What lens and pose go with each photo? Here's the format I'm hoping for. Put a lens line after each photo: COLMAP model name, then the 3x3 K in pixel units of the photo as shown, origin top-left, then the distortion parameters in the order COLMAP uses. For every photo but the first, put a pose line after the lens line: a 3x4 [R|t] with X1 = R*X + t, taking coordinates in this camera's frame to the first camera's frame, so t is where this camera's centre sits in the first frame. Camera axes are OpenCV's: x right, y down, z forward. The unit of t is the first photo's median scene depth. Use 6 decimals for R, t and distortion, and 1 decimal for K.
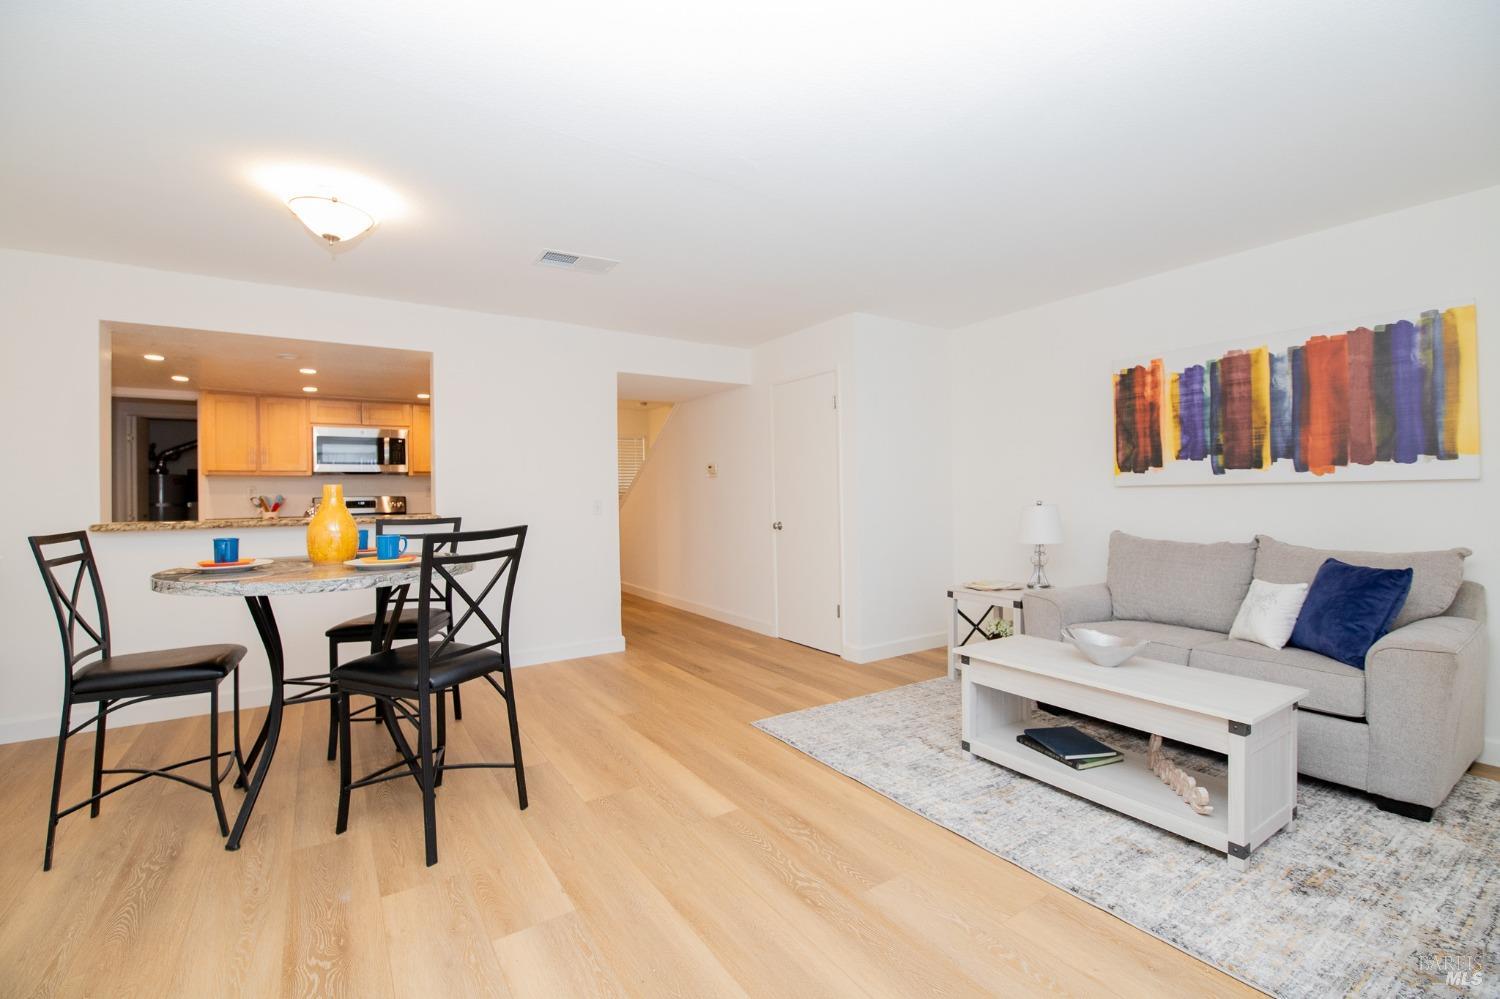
lens RADIAL K [[639.7, 0, 764.4], [0, 639.7, 497.6], [0, 0, 1]] dist [-0.015903, -0.000317]
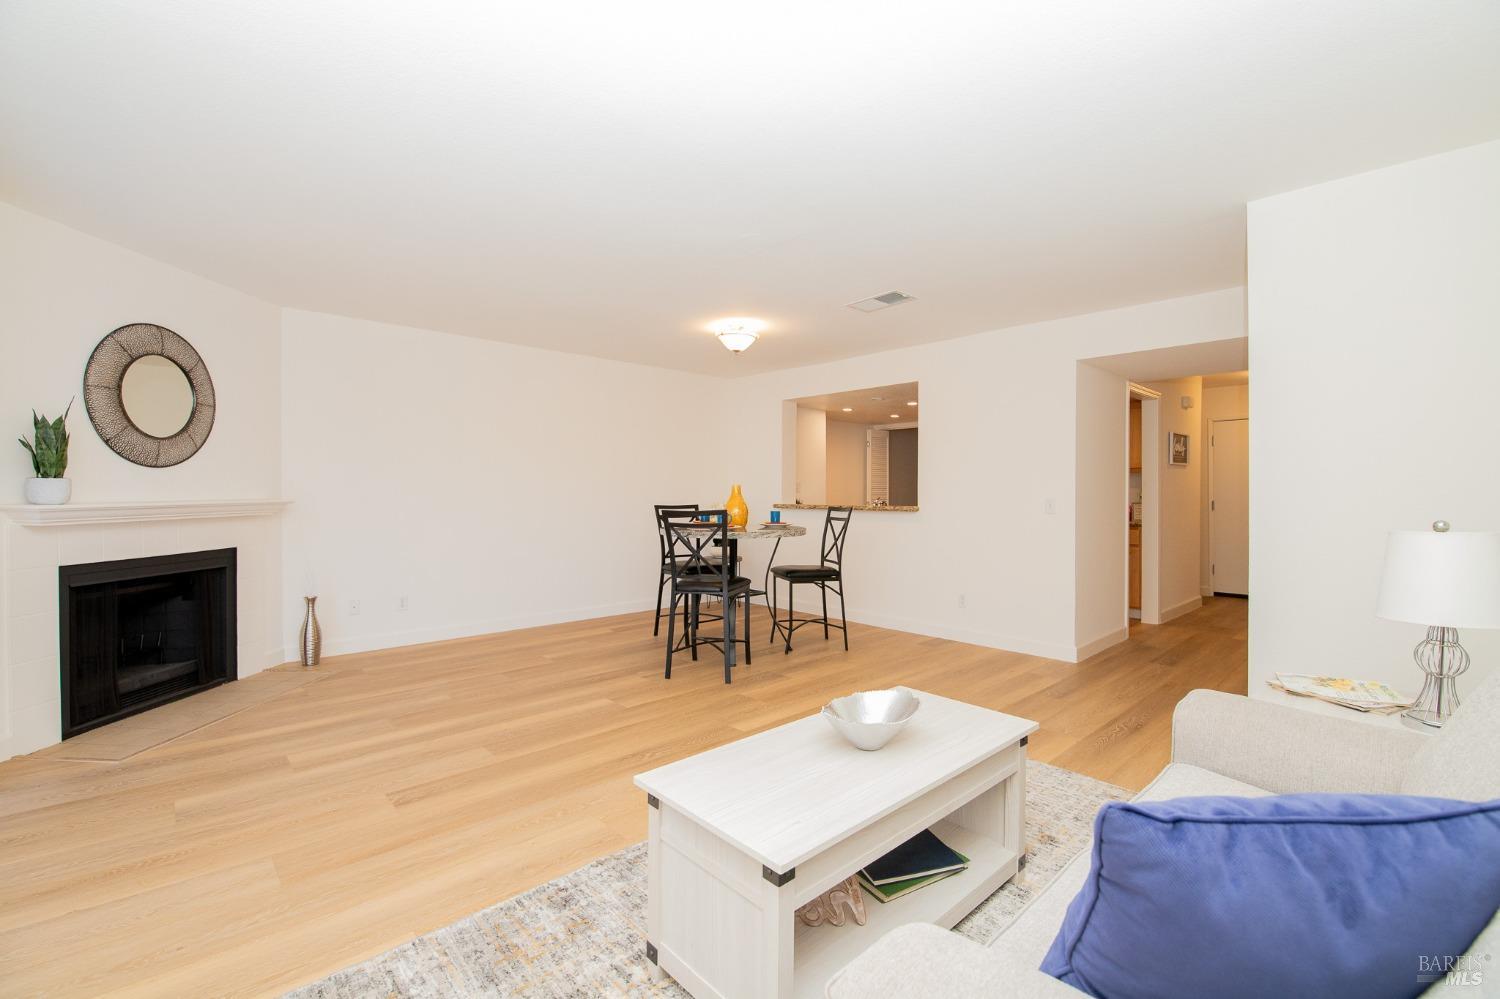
lens RADIAL K [[639.7, 0, 764.4], [0, 639.7, 497.6], [0, 0, 1]] dist [-0.015903, -0.000317]
pose [[0.162231, 0.018412, -0.986581, 0.915421], [-0.012360, 0.999785, 0.016626, -0.012835], [0.986675, 0.009497, 0.162424, 0.602326]]
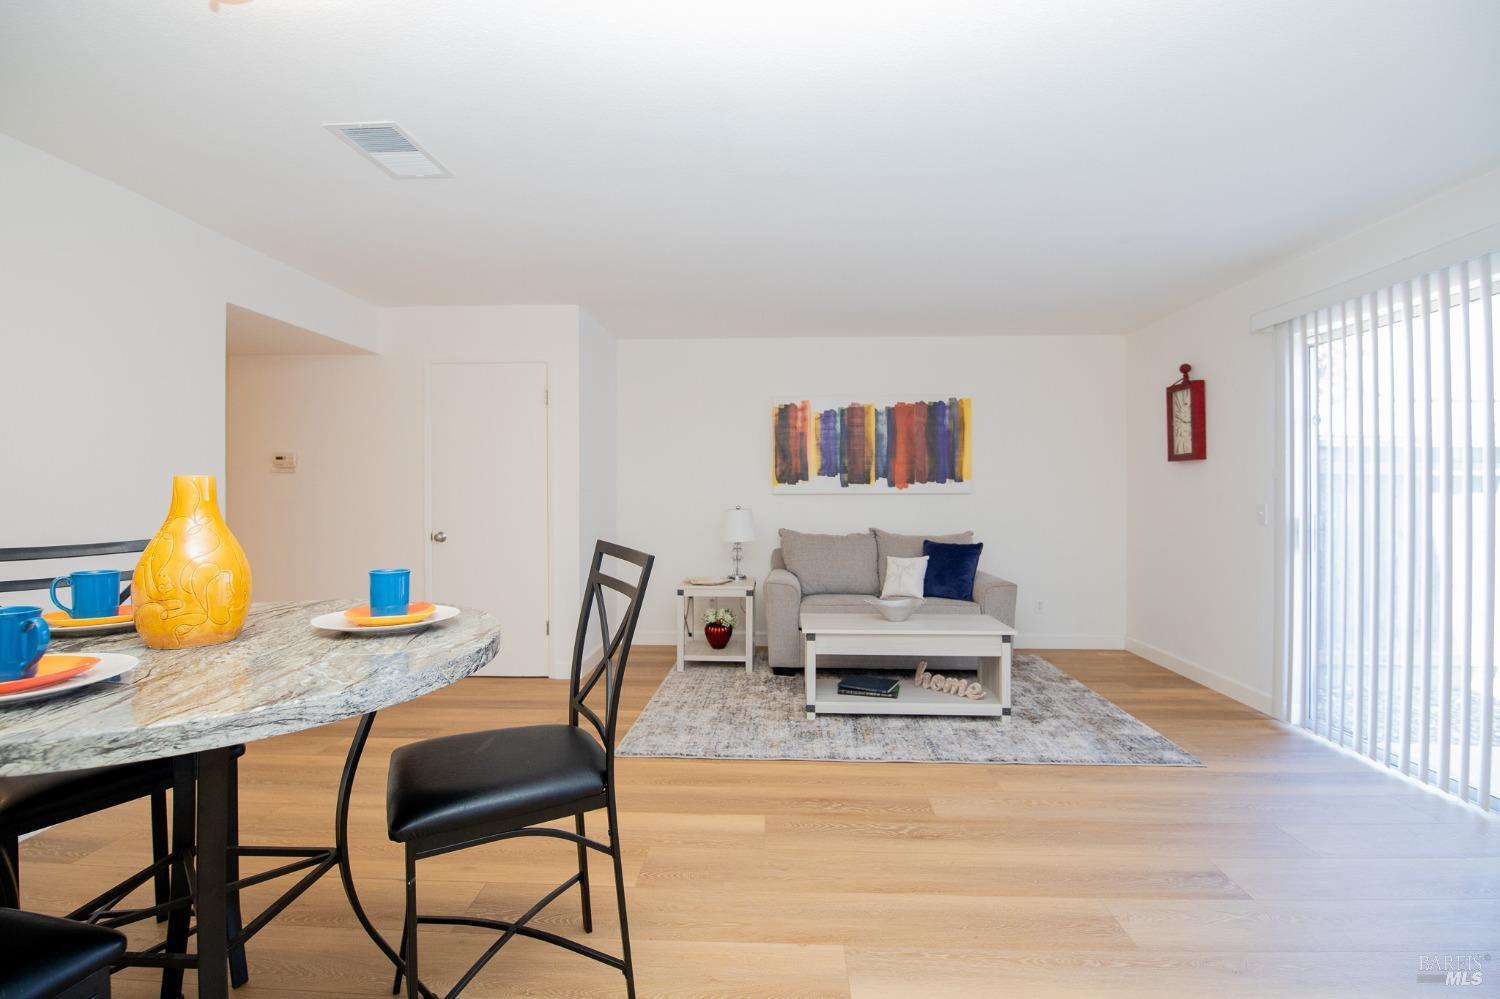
lens RADIAL K [[649.3, 0, 751.3], [0, 649.3, 491.7], [0, 0, 1]] dist [-0.017827, -0.000534]
pose [[0.605019, 0.020702, 0.795942, -0.621377], [-0.001970, 0.999698, -0.024504, 0.010843], [-0.796209, 0.013258, 0.604877, 0.295544]]
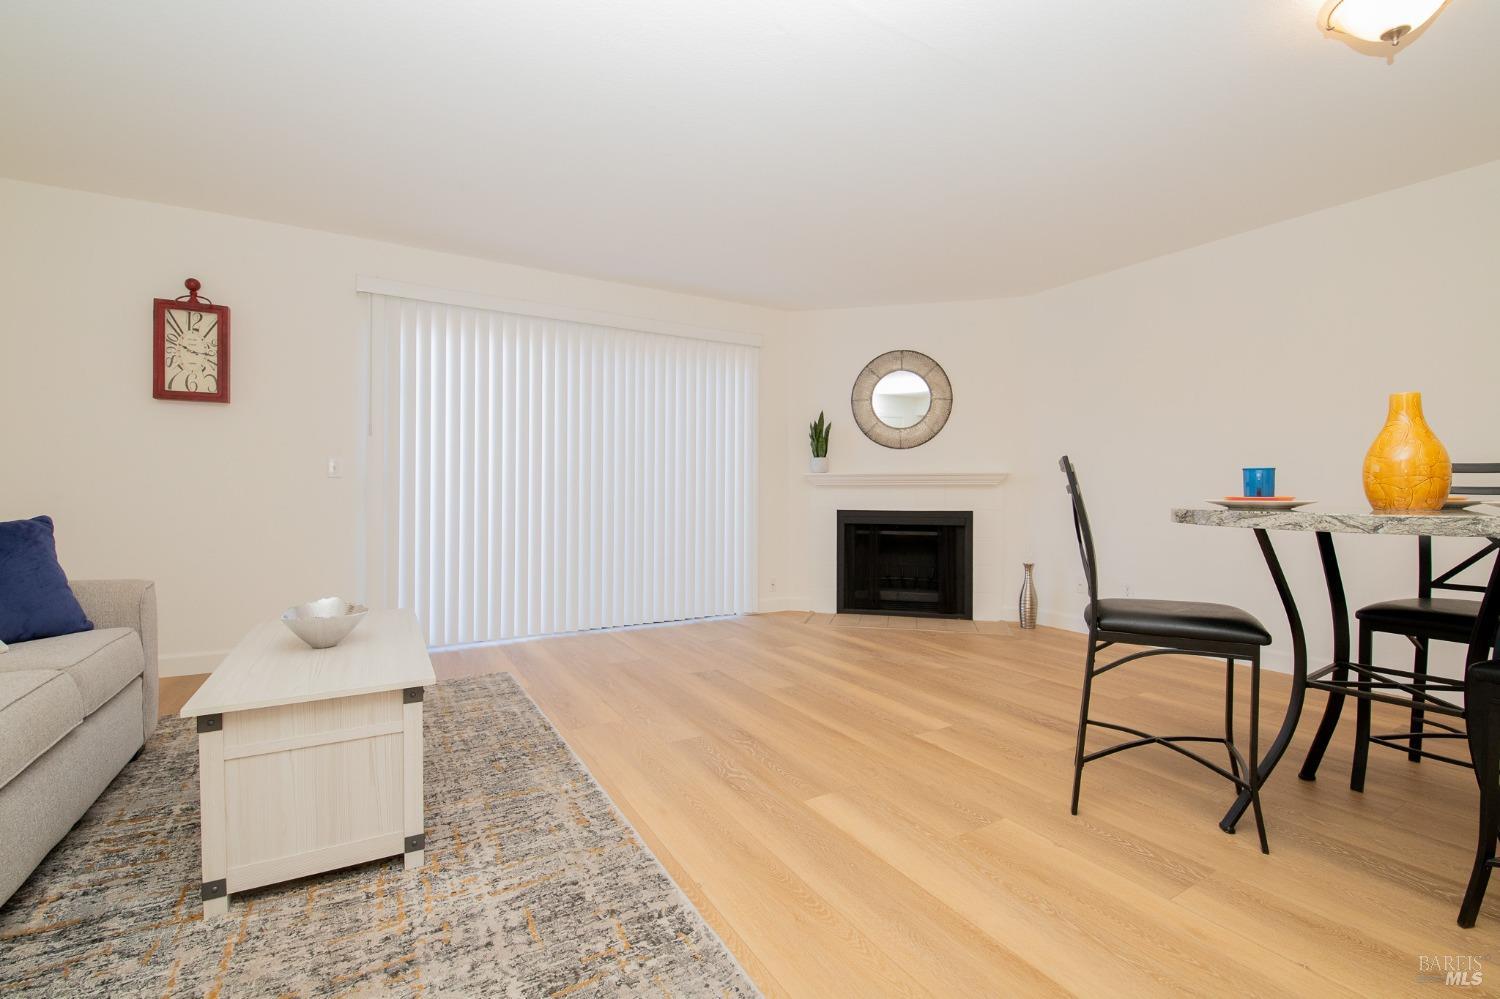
lens RADIAL K [[649.3, 0, 751.3], [0, 649.3, 491.7], [0, 0, 1]] dist [-0.017827, -0.000534]
pose [[-0.997372, 0.005796, 0.072224, -0.026146], [0.005927, 0.999981, 0.001592, 0.063701], [-0.072213, 0.002016, -0.997387, 1.337919]]
